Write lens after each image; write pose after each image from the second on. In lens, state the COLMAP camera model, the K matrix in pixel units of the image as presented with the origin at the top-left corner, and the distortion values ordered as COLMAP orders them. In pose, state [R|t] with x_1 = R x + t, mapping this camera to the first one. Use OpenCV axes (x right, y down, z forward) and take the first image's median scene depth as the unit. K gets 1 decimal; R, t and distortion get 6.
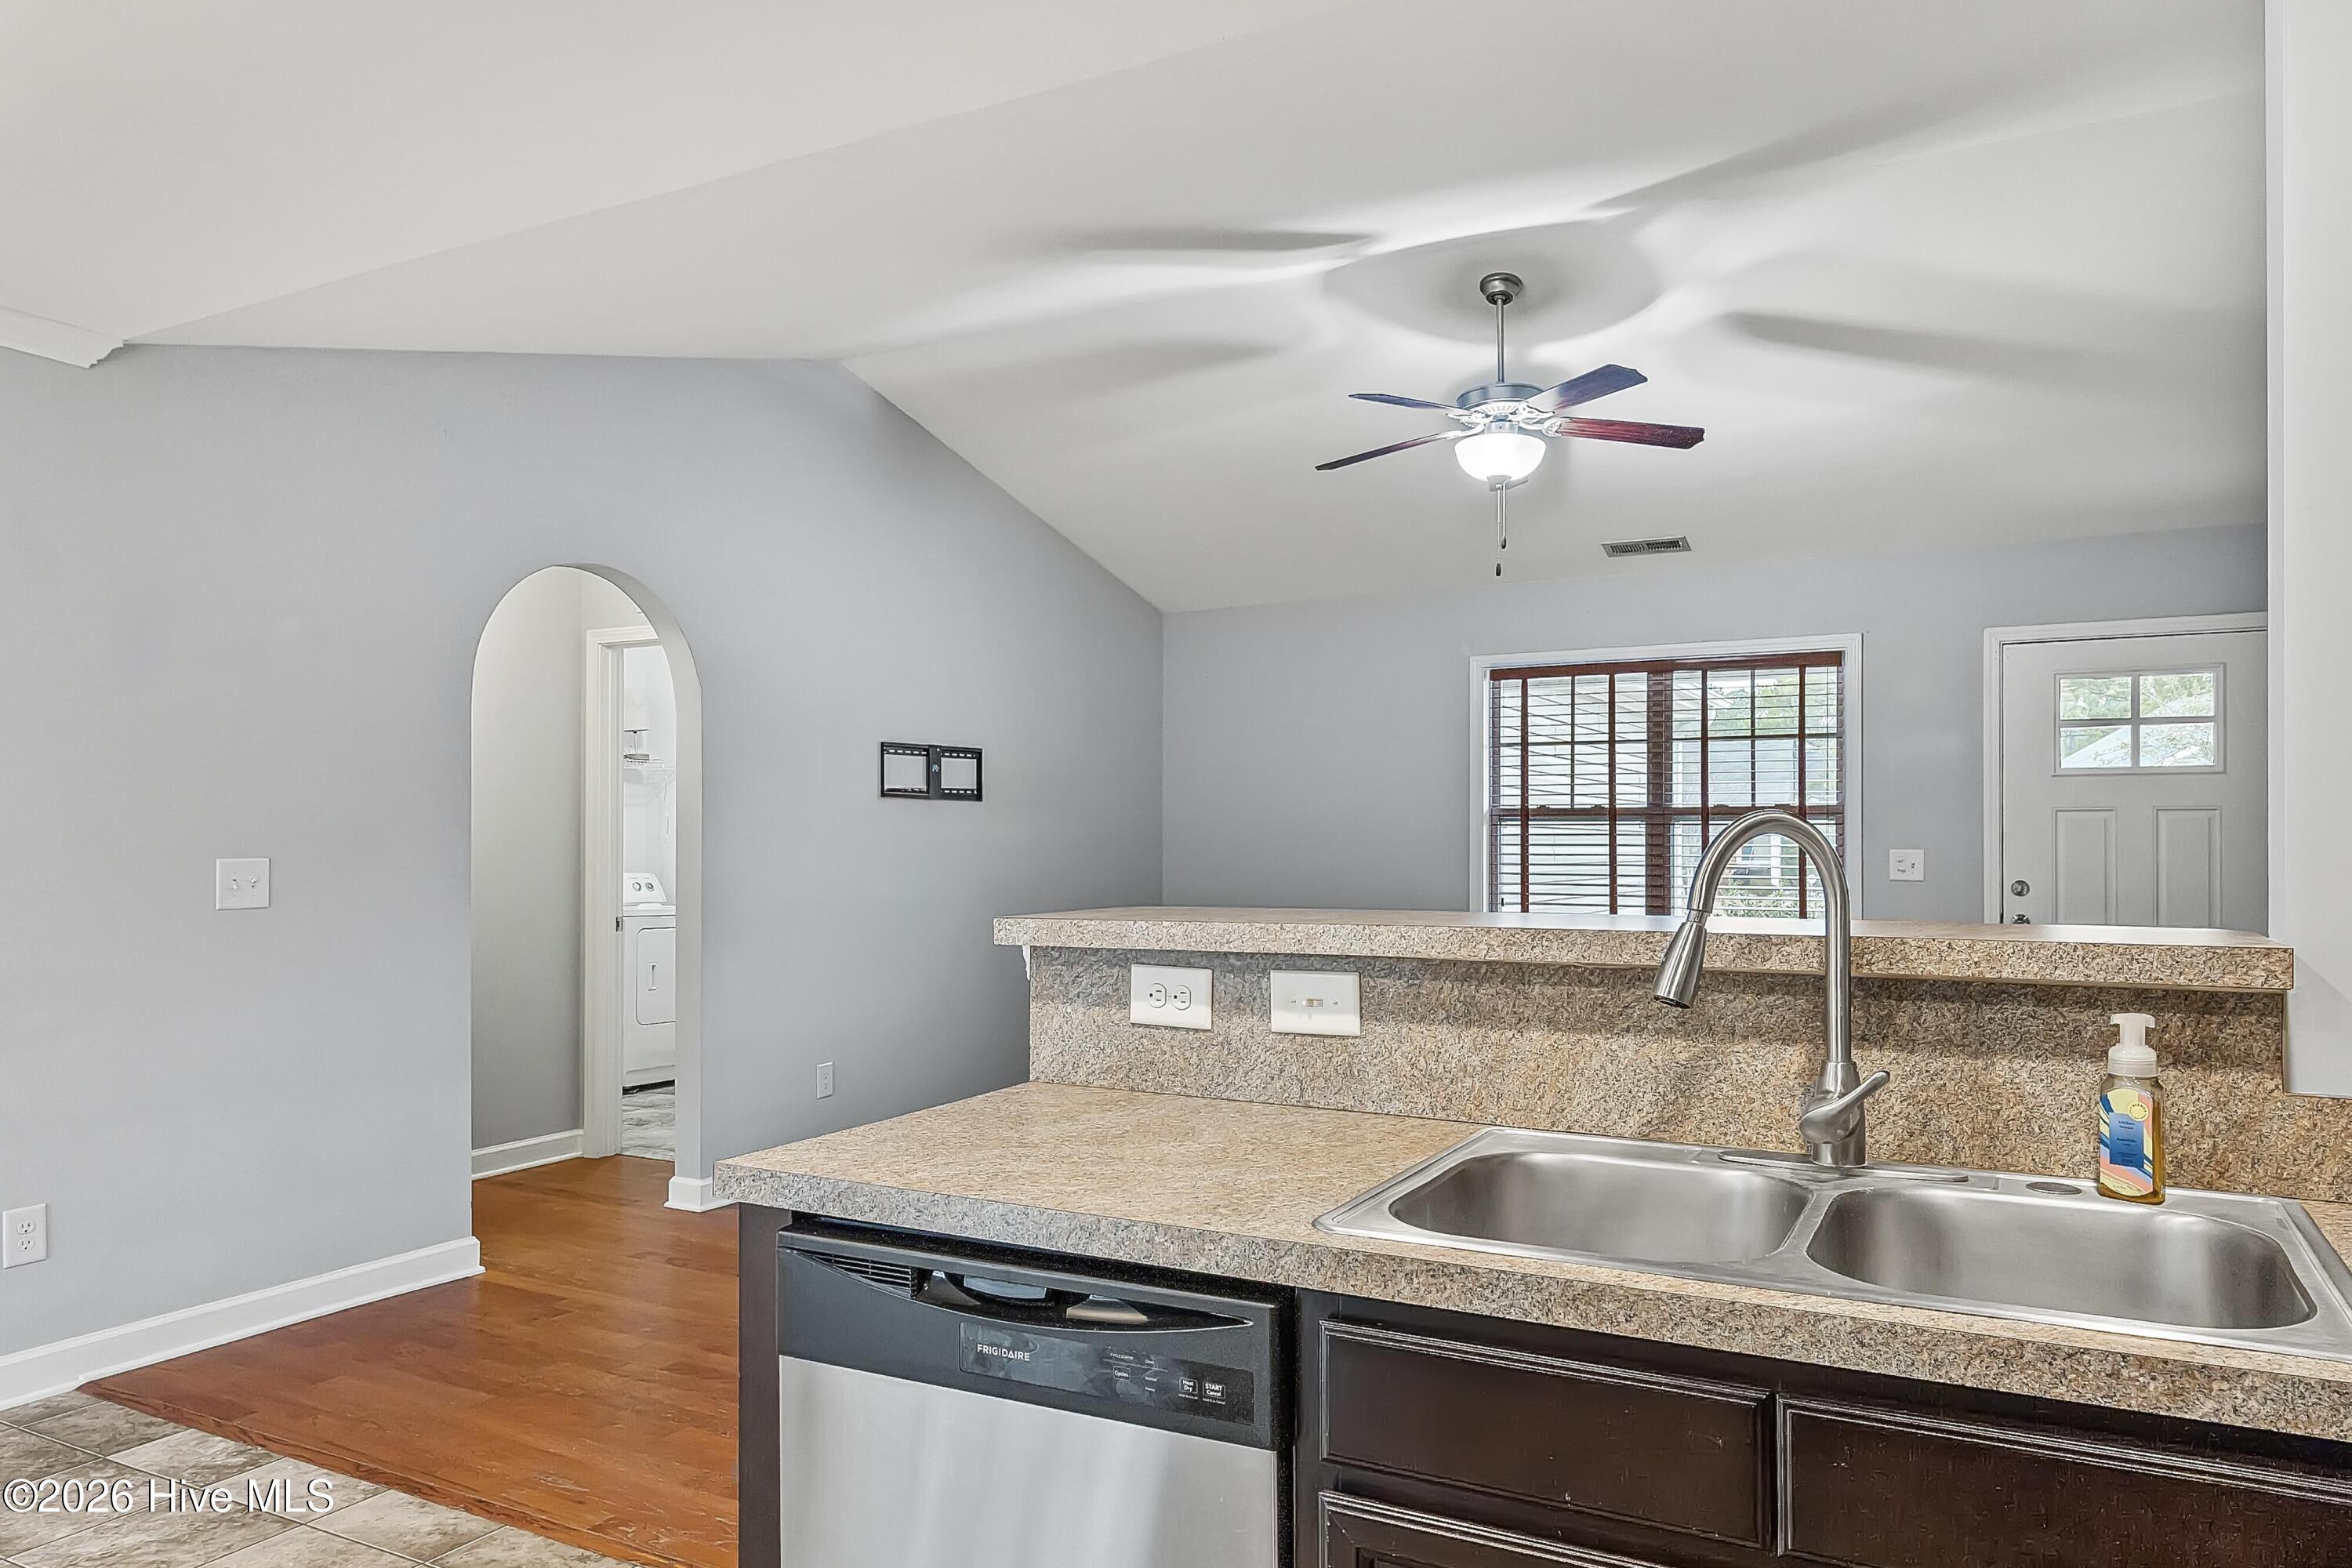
lens RADIAL K [[1556.2, 0, 1167.3], [0, 1556.2, 832.2], [0, 0, 1]] dist [-0.002707, 0.000684]
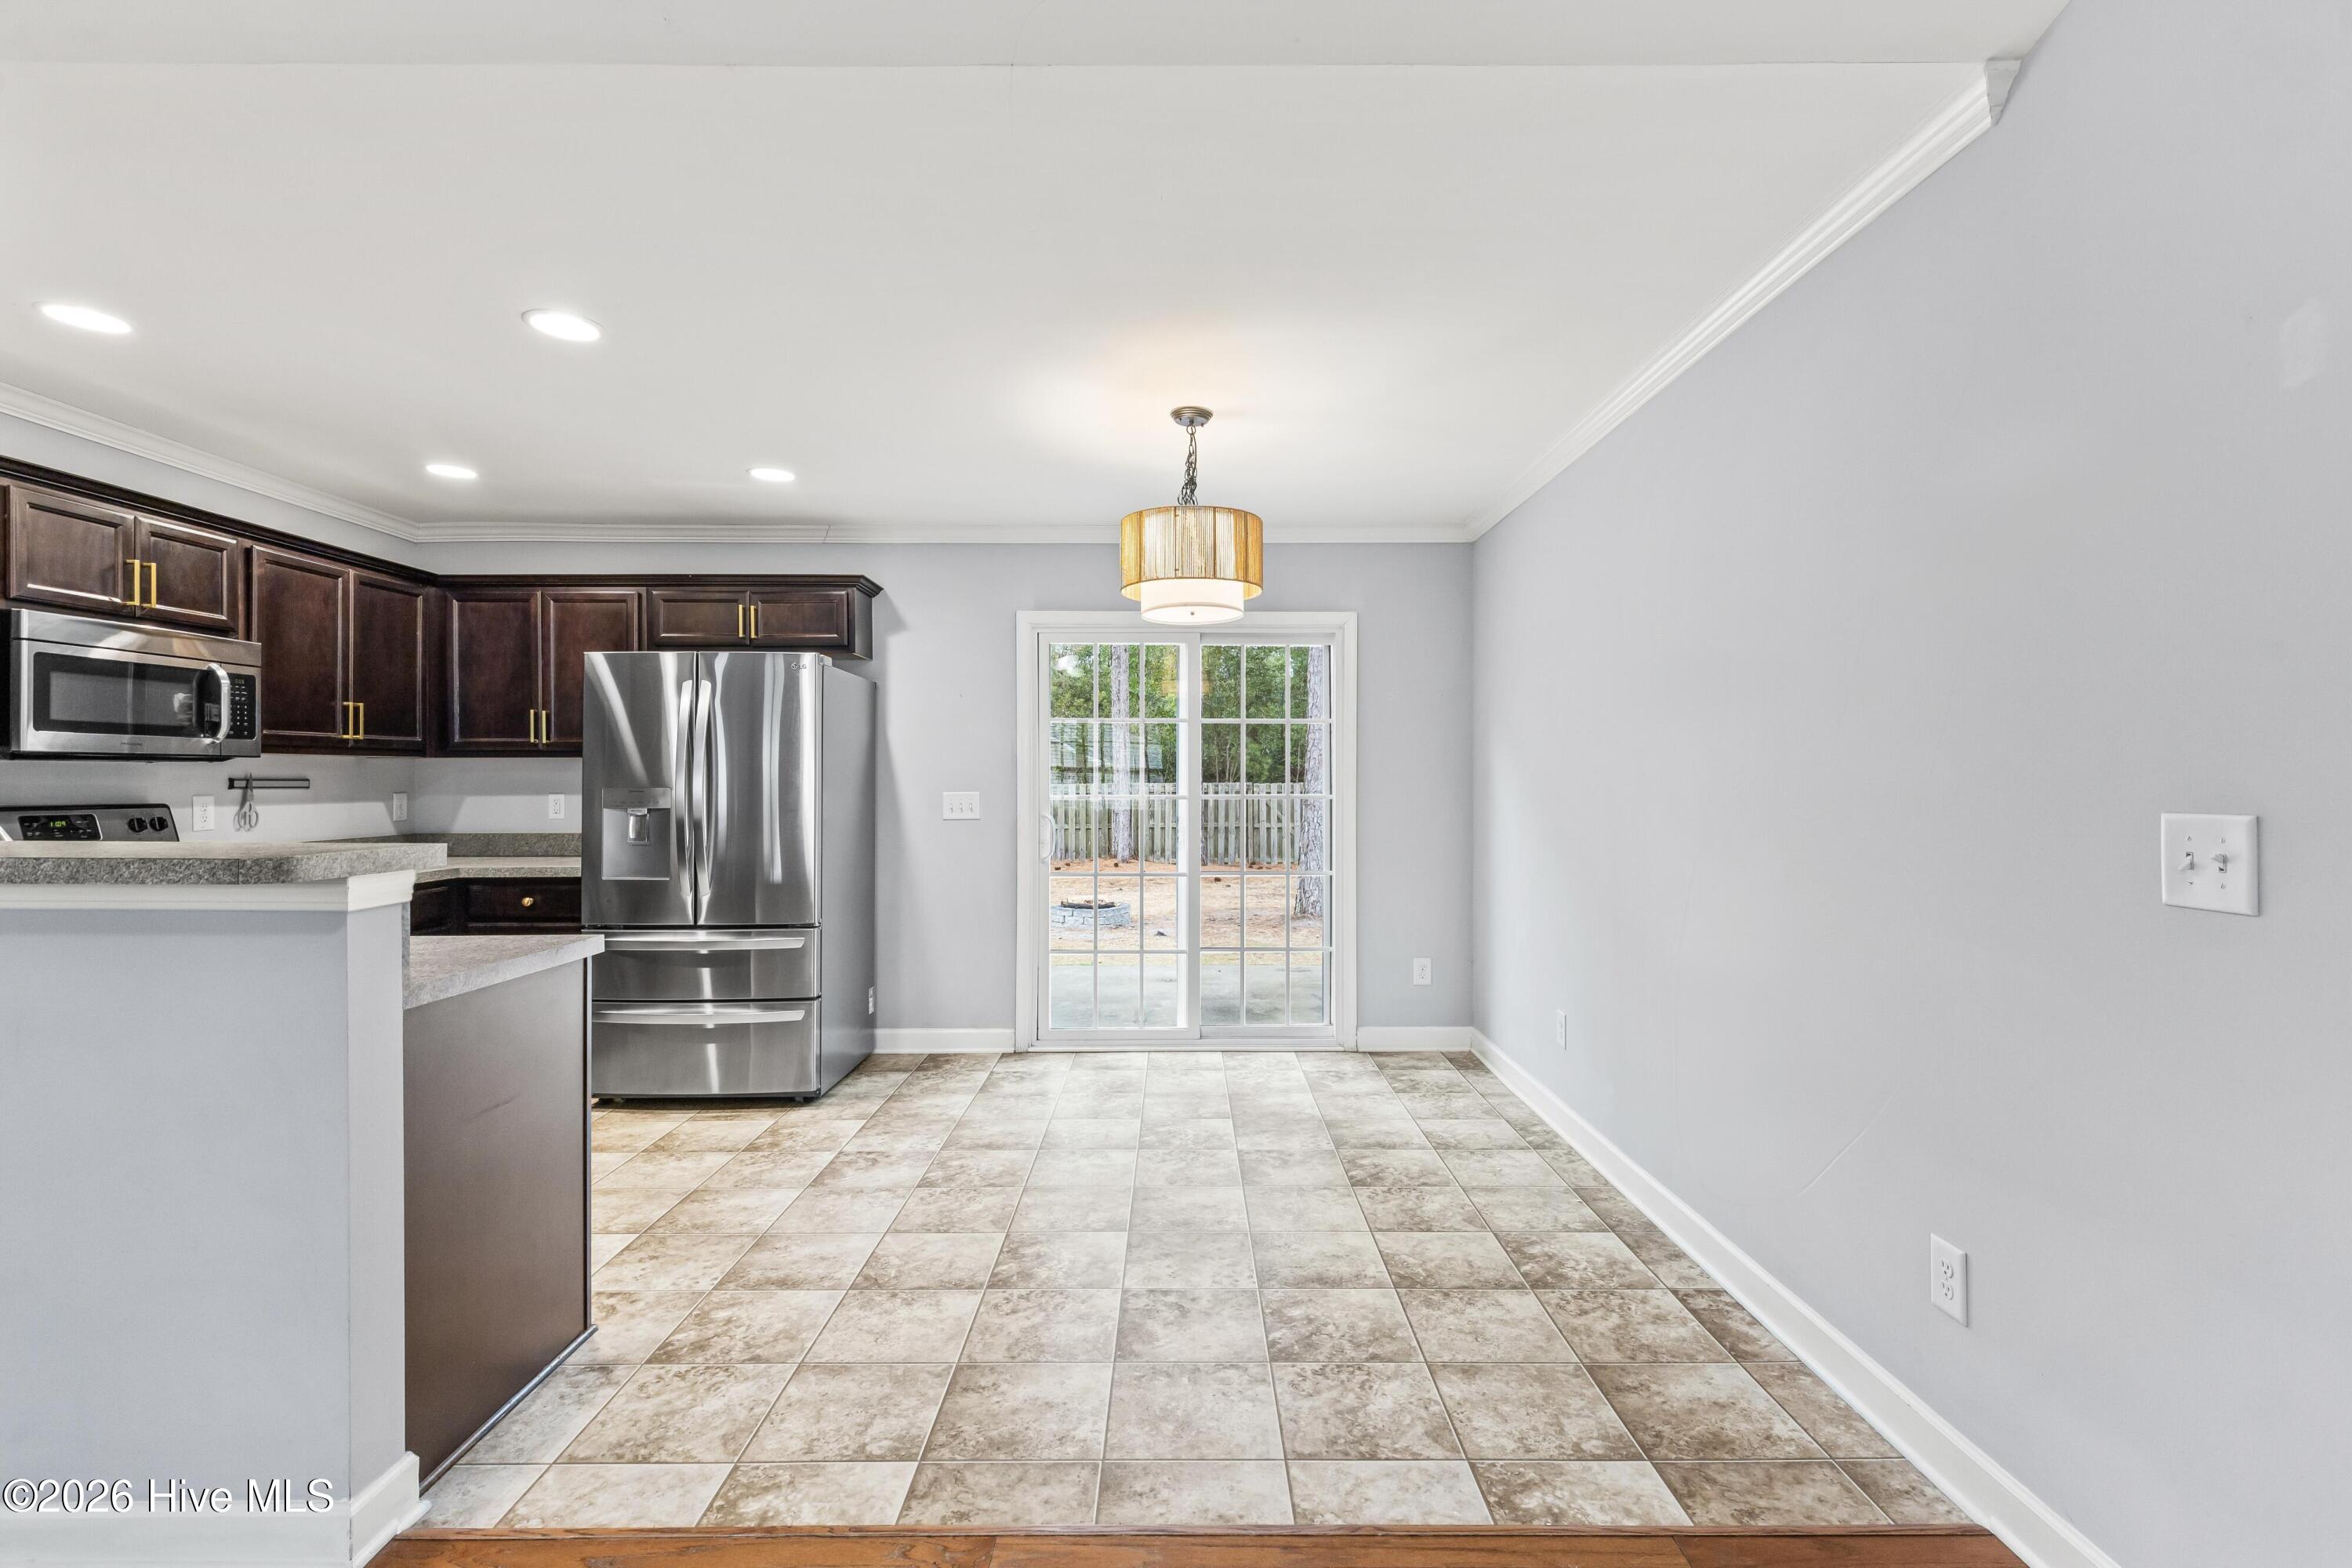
lens RADIAL K [[1051.2, 0, 1182.2], [0, 1051.2, 775.7], [0, 0, 1]] dist [0.000977, -0.000120]
pose [[-0.869076, 0.000075, -0.494679, -0.082023], [0.003094, 0.999981, -0.005284, 0.002924], [0.494669, -0.006123, -0.869060, 0.796329]]
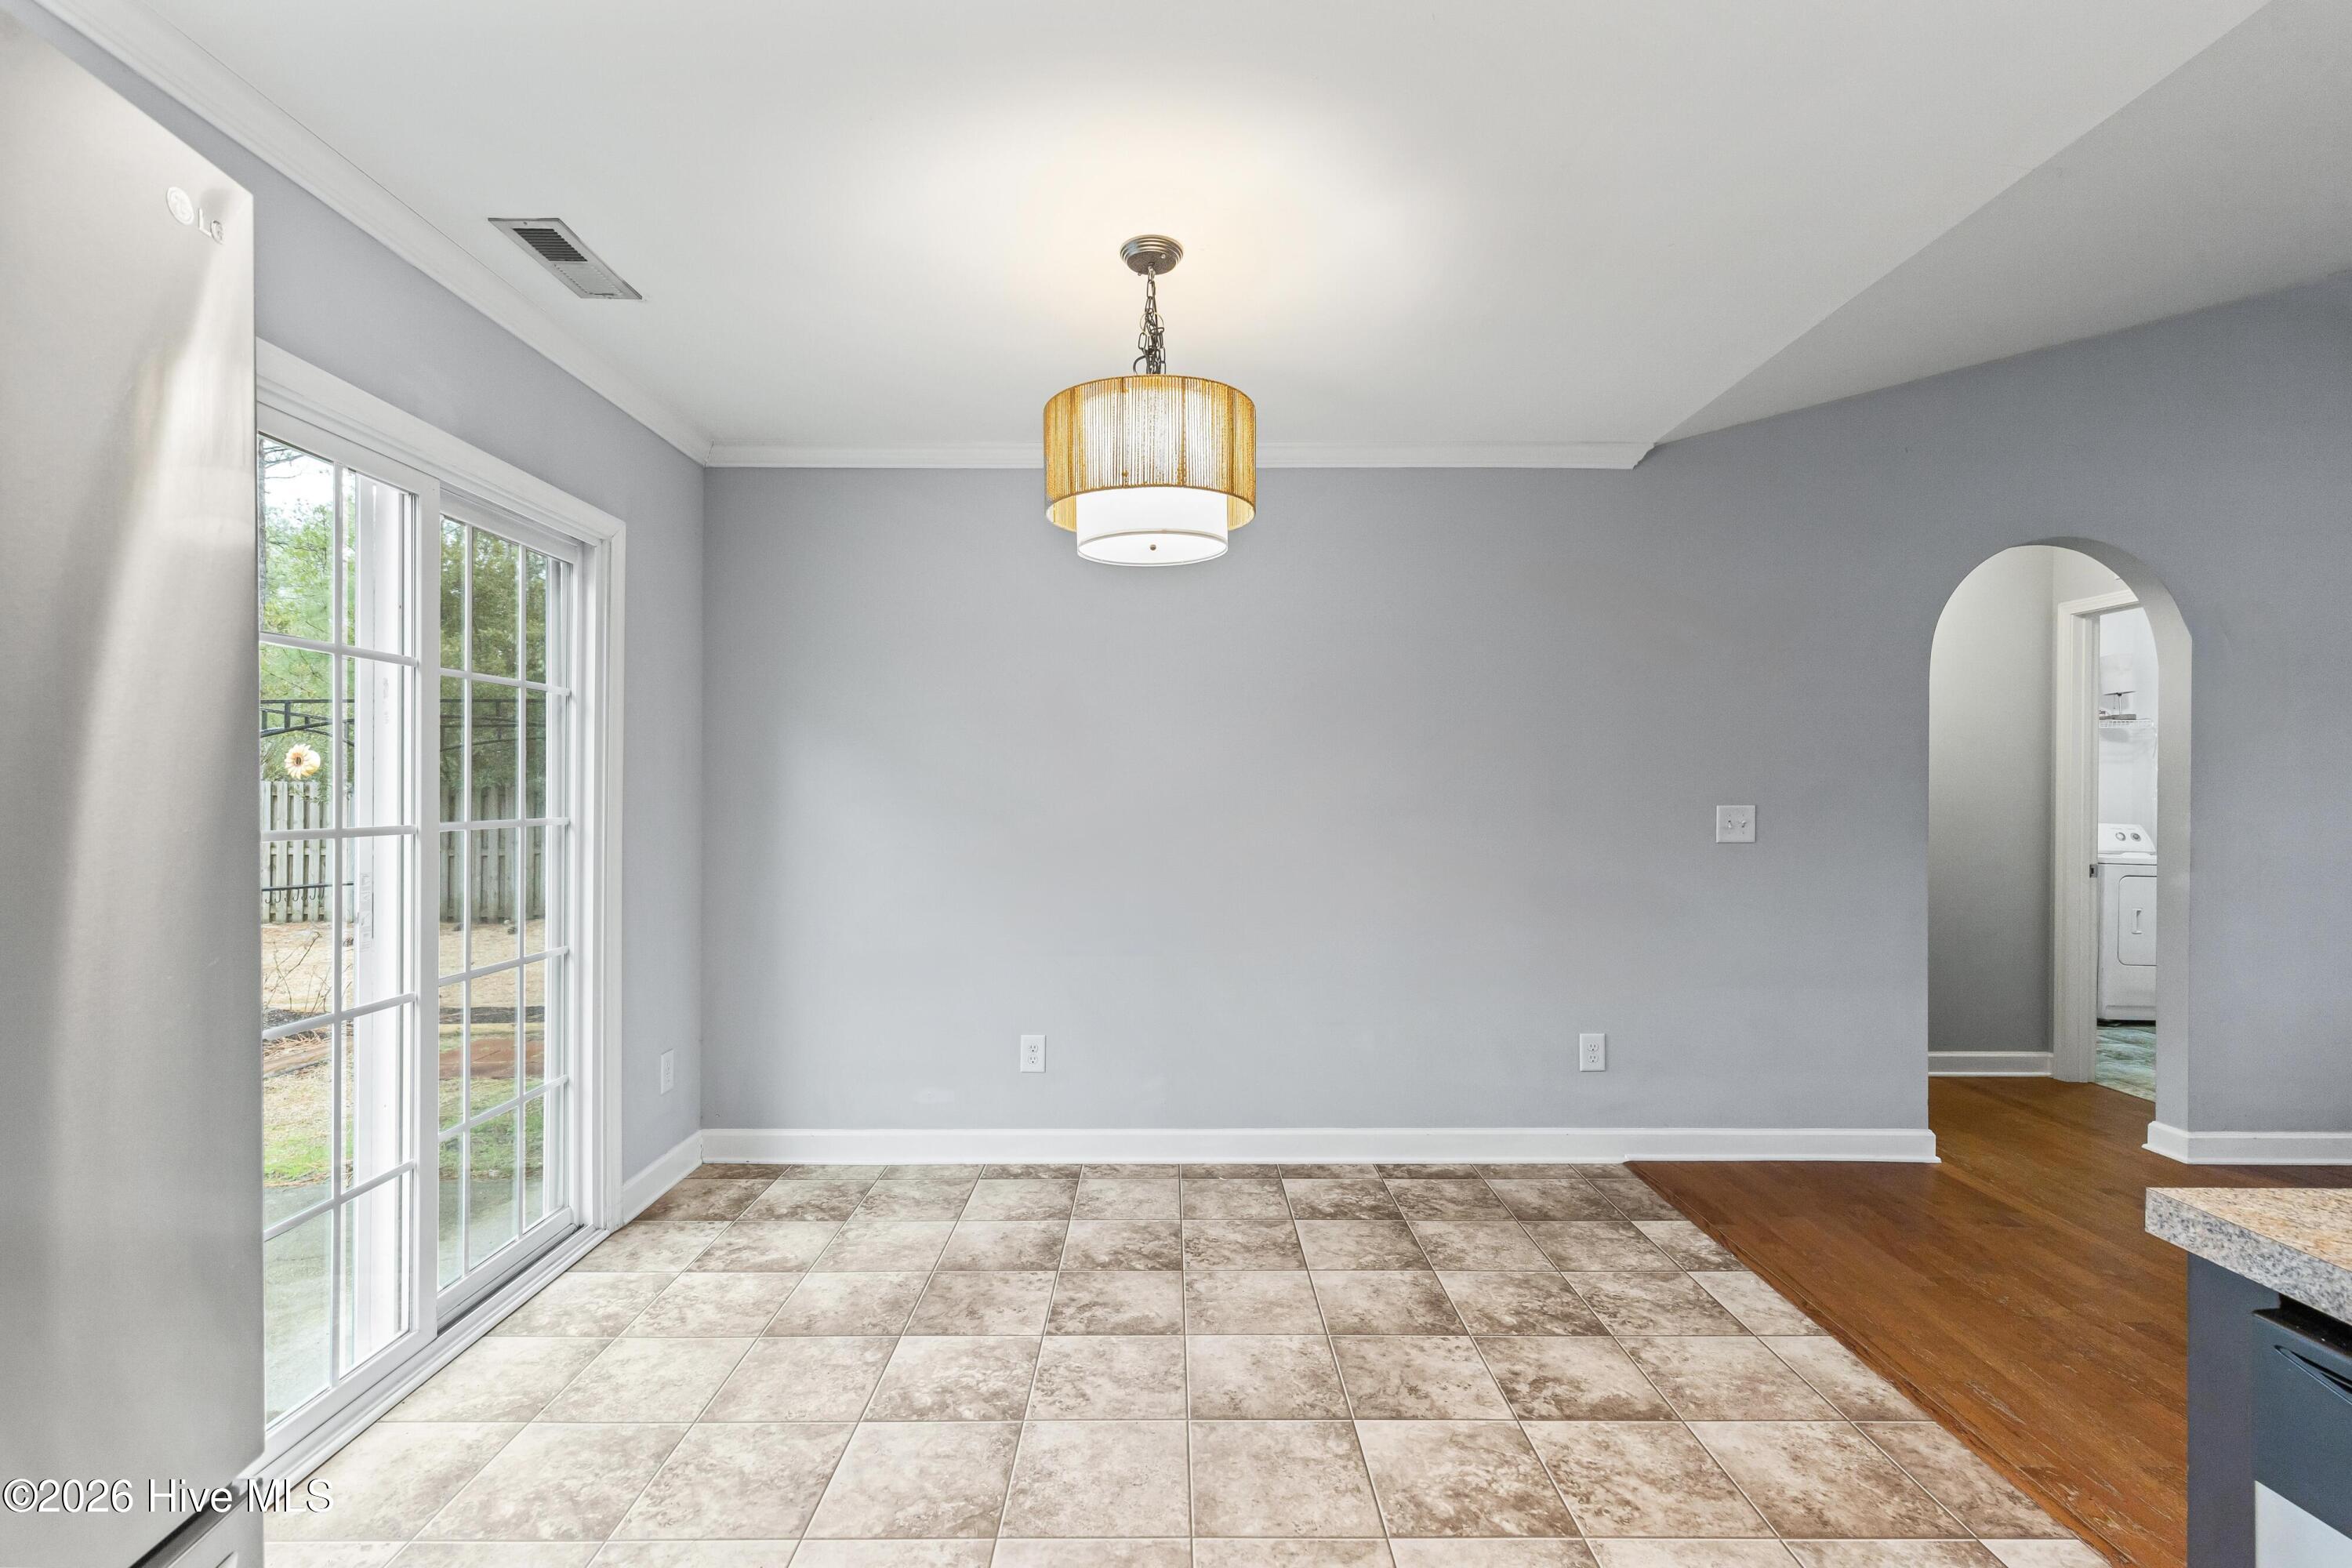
lens RADIAL K [[1064.9, 0, 1180.5], [0, 1064.9, 793.0], [0, 0, 1]] dist [0.003027, 0.000209]
pose [[0.489045, 0.003085, -0.872253, -0.016169], [0.001209, 0.999990, 0.004215, 0.001049], [0.872258, -0.003116, 0.489037, 0.088862]]
